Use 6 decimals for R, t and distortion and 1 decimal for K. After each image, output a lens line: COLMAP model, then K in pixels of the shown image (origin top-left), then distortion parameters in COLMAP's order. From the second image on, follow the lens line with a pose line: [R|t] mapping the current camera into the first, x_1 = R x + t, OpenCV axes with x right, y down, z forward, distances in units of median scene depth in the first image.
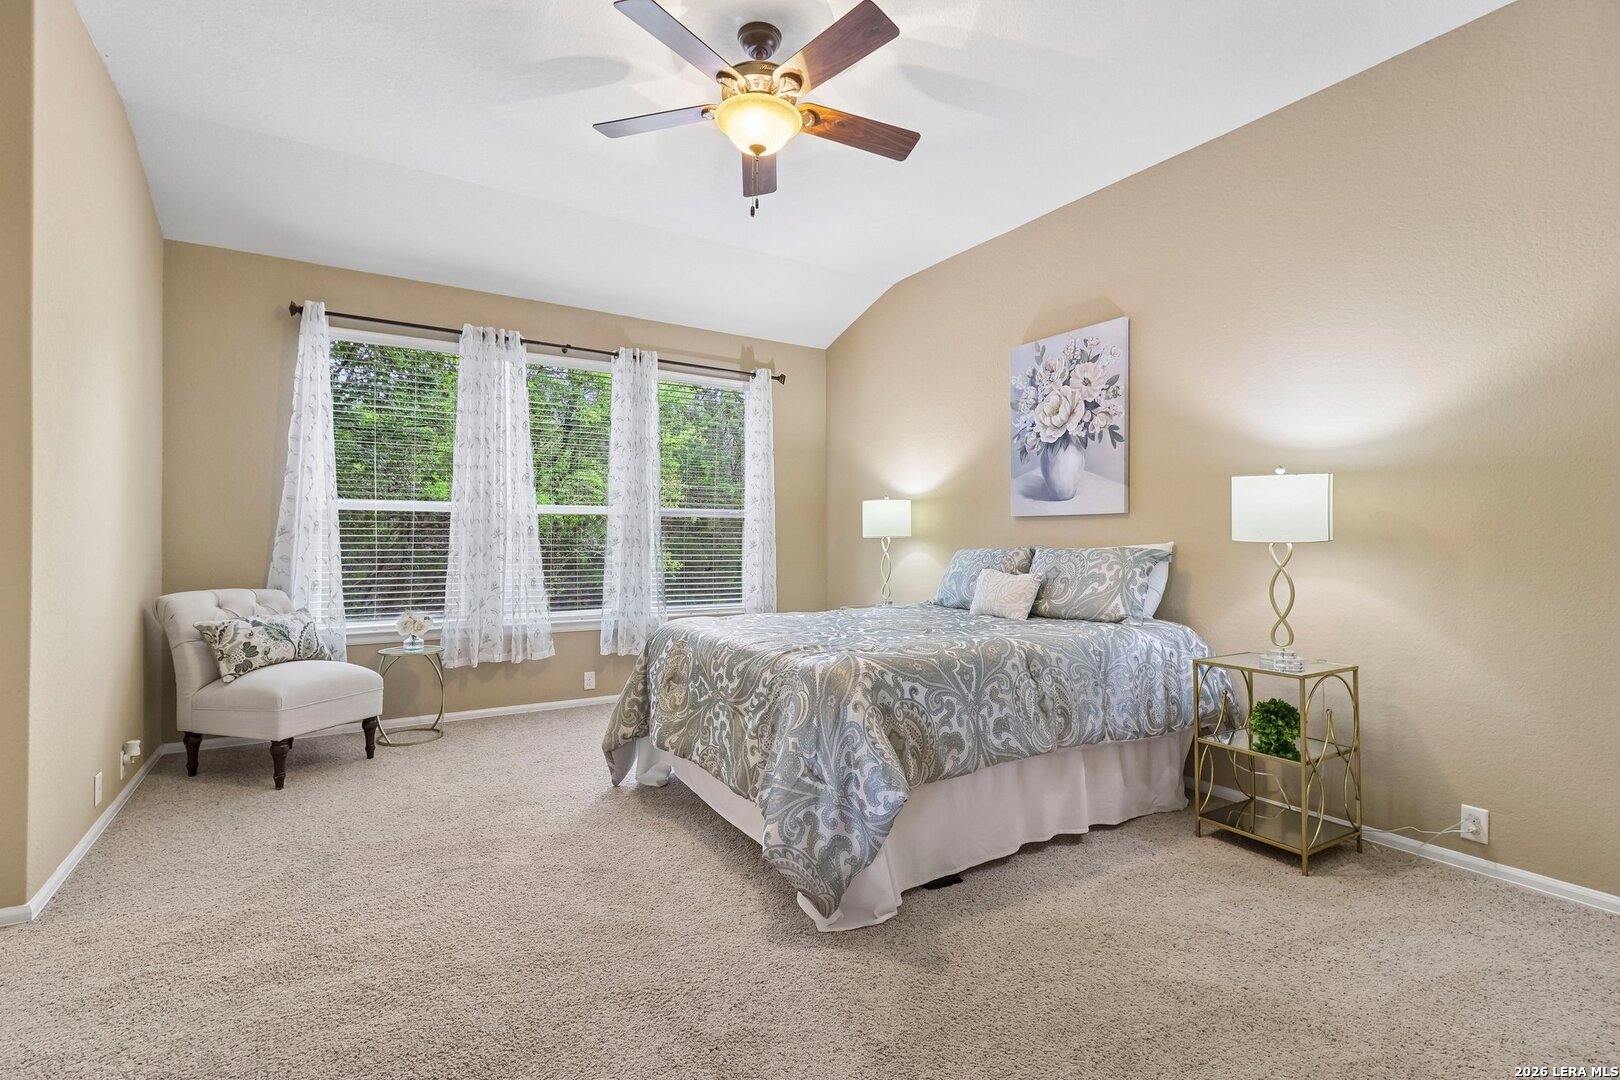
lens RADIAL K [[748.4, 0, 807.3], [0, 748.4, 537.3], [0, 0, 1]] dist [0.001983, -0.000115]
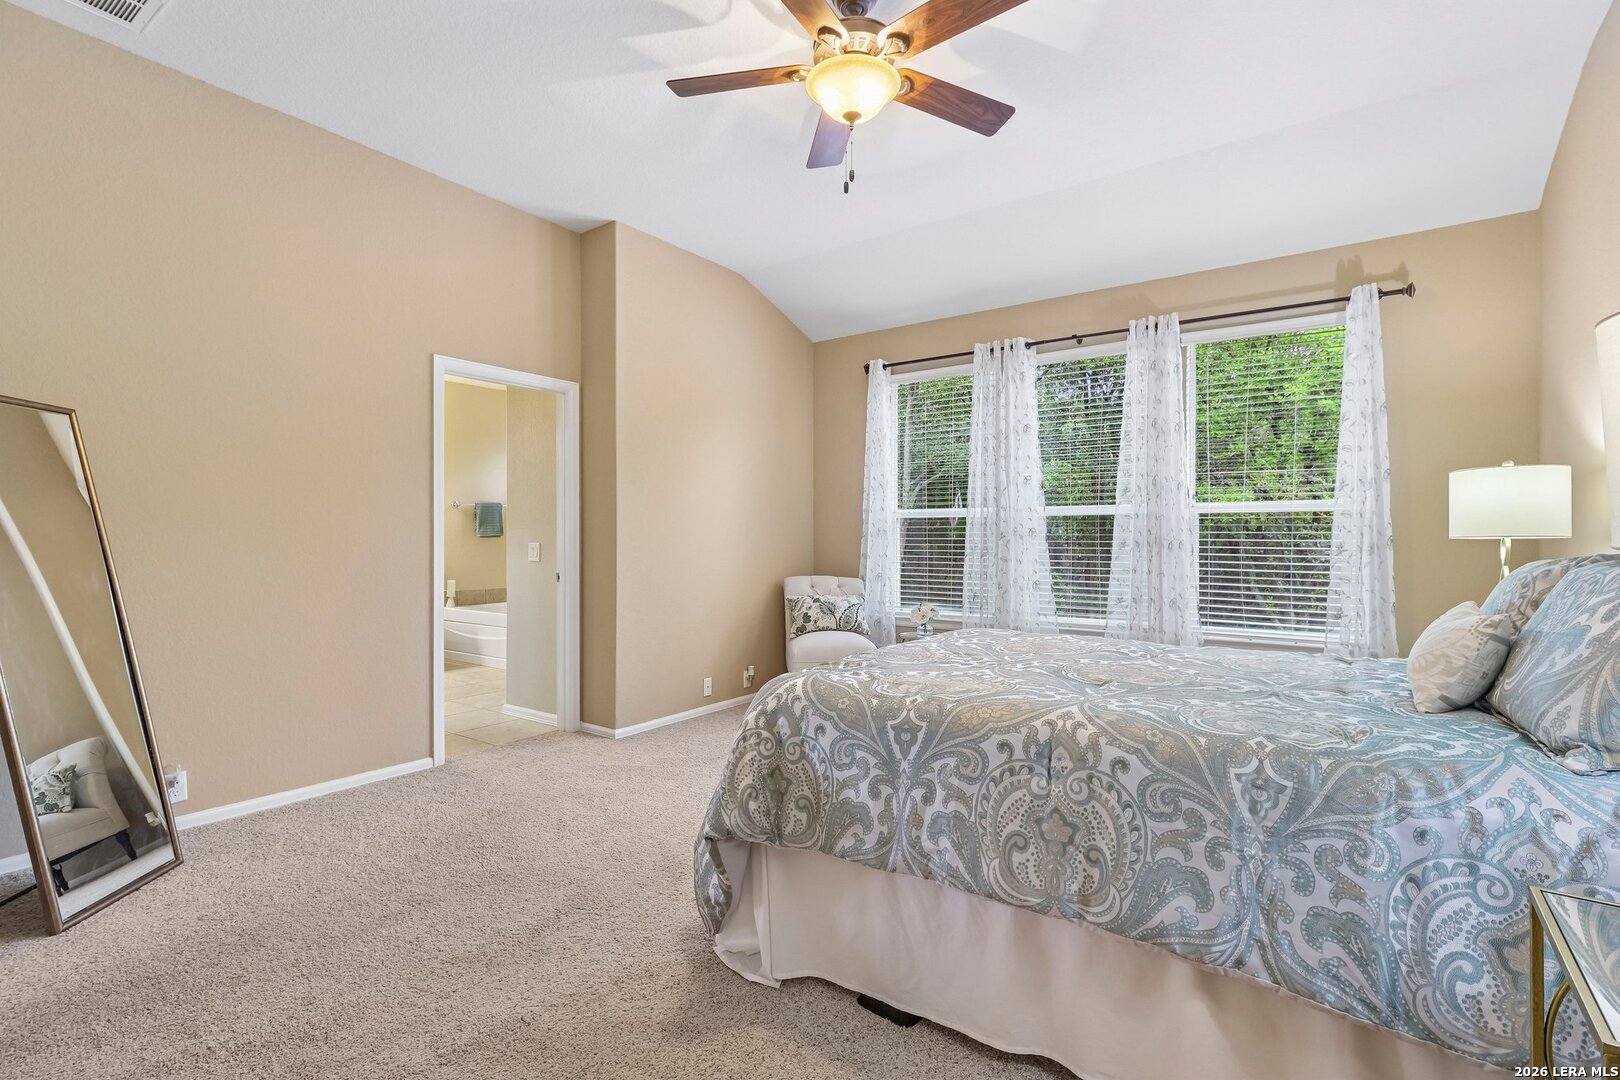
lens RADIAL K [[748.4, 0, 807.3], [0, 748.4, 537.3], [0, 0, 1]] dist [0.001983, -0.000115]
pose [[0.375937, -0.005238, -0.926630, 0.531227], [0.000543, 0.999985, -0.005432, 0.002828], [0.926645, 0.001539, 0.375934, 0.418325]]
